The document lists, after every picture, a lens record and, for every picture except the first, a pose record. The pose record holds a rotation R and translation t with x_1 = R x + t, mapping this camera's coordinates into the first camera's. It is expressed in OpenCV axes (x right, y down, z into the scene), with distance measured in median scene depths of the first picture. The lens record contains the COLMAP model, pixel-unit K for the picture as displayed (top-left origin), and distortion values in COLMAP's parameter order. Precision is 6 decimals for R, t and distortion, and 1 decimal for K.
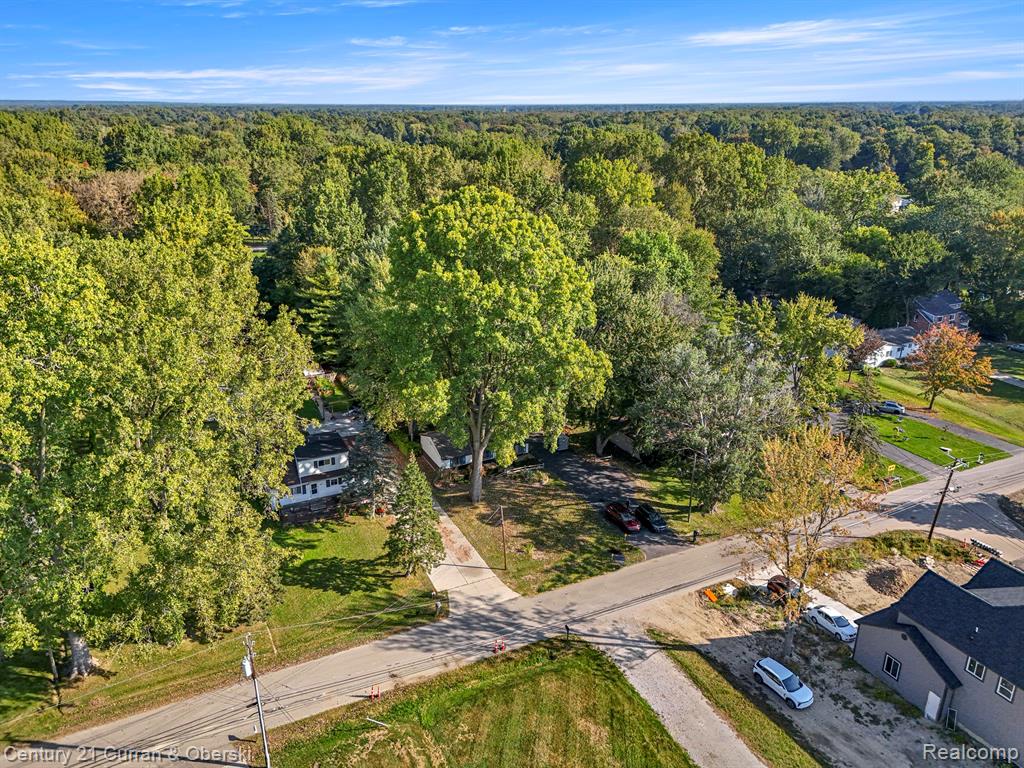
lens RADIAL K [[783.6, 0, 508.6], [0, 783.6, 385.8], [0, 0, 1]] dist [0.046656, -0.012504]
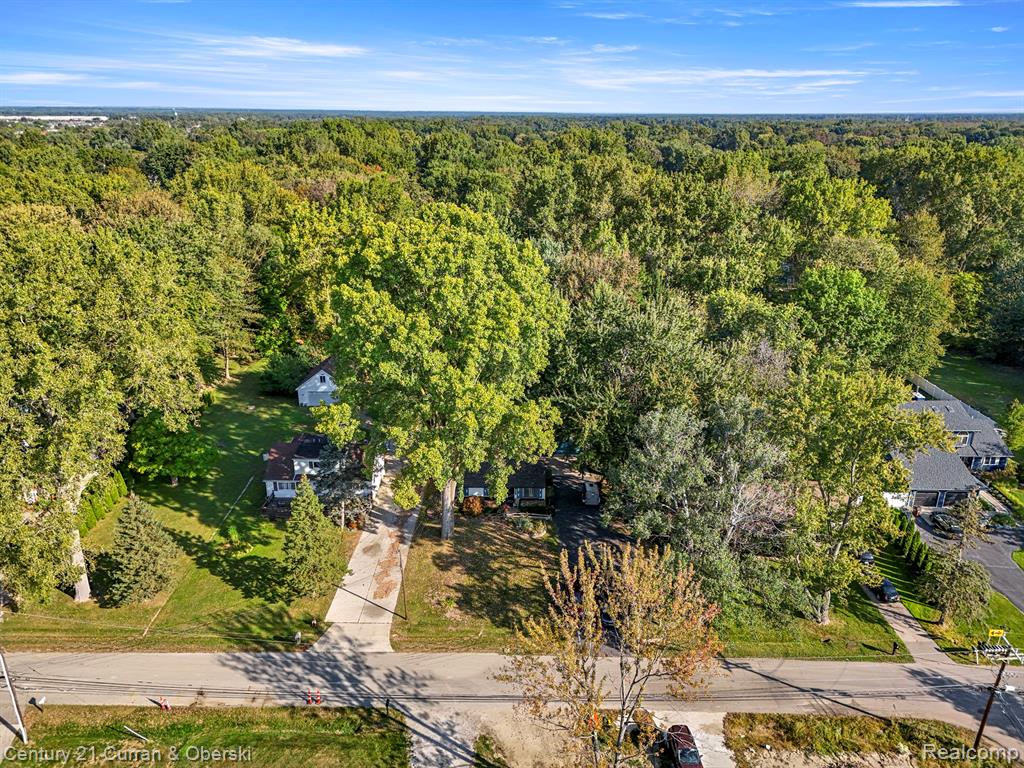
lens RADIAL K [[783.6, 0, 513.4], [0, 783.6, 380.2], [0, 0, 1]] dist [0.046656, -0.012504]
pose [[0.890859, 0.151580, -0.428244, 0.441637], [-0.158782, 0.987129, 0.019093, -0.075378], [0.425626, 0.050989, 0.903461, 0.200411]]
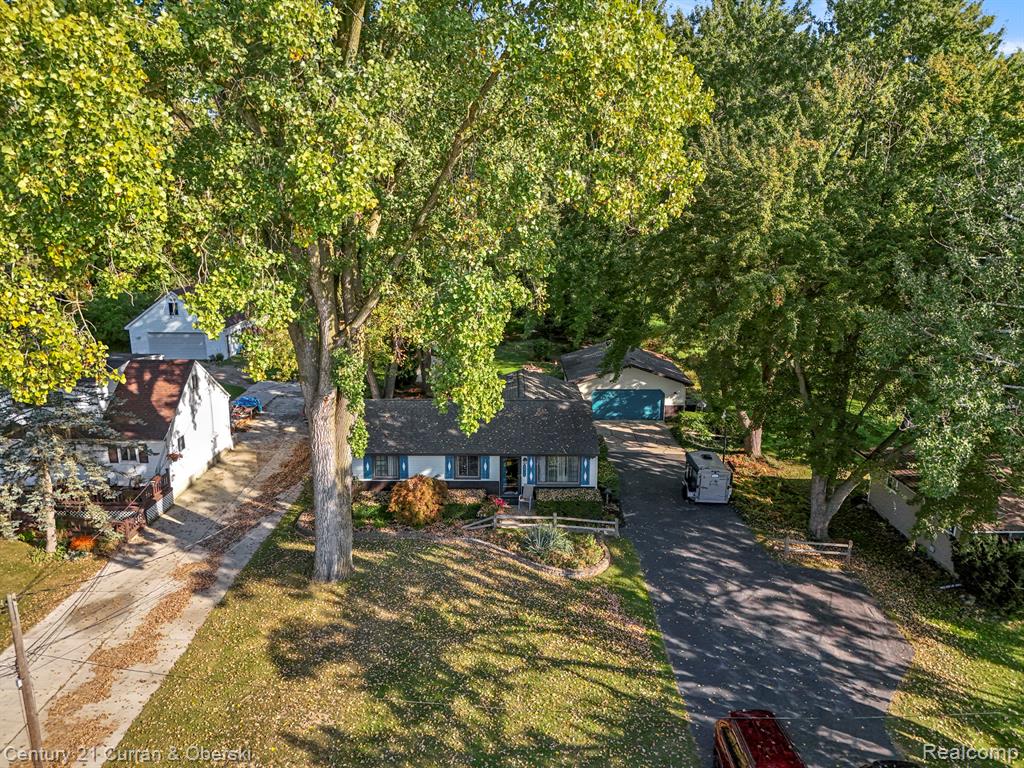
lens RADIAL K [[783.6, 0, 510.1], [0, 783.6, 388.8], [0, 0, 1]] dist [0.046656, -0.012504]
pose [[0.889313, 0.114860, -0.442639, 0.177414], [-0.158775, 0.985282, -0.063328, 0.086888], [0.428850, 0.126599, 0.894461, 0.806201]]
